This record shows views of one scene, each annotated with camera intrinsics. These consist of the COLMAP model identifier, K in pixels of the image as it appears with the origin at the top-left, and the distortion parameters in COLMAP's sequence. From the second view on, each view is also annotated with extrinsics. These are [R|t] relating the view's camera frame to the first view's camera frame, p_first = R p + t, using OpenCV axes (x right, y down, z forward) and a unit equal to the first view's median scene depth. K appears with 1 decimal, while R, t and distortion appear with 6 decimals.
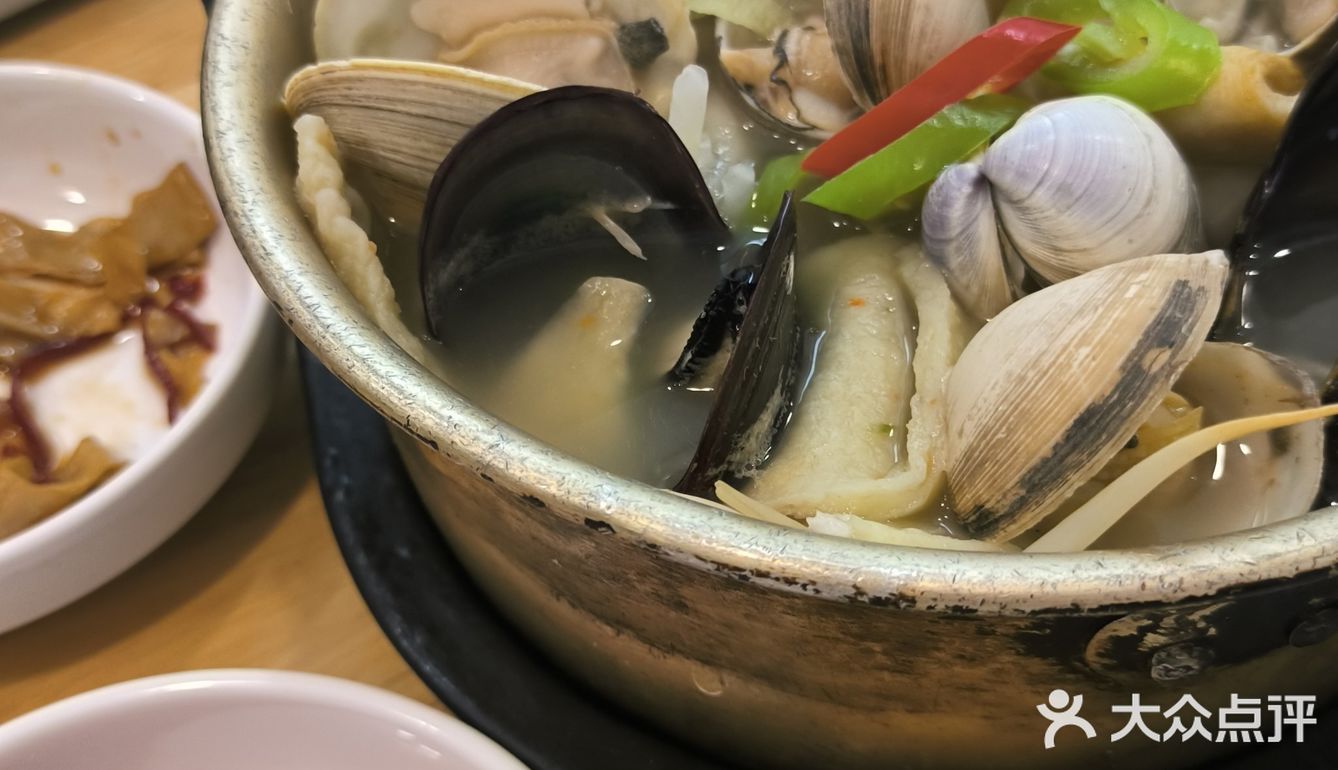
lens RADIAL K [[1493.6, 0, 669.0], [0, 1493.6, 385.0], [0, 0, 1]] dist [0.022852, -0.226411]
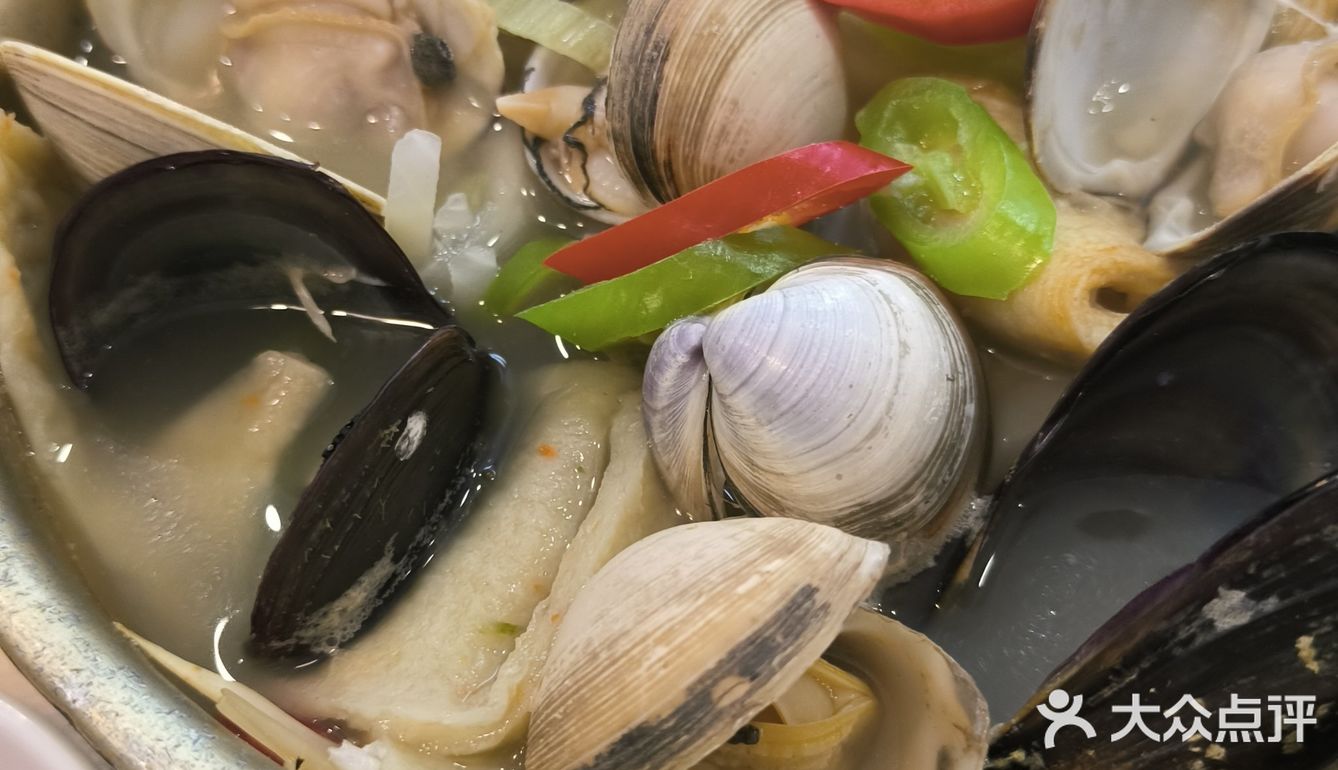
lens RADIAL K [[1493.6, 0, 669.0], [0, 1493.6, 385.0], [0, 0, 1]] dist [0.022852, -0.226411]
pose [[0.973289, 0.210260, -0.092188, 0.283828], [-0.197591, 0.971630, 0.129976, -0.232284], [0.116902, -0.108288, 0.987222, 0.192805]]
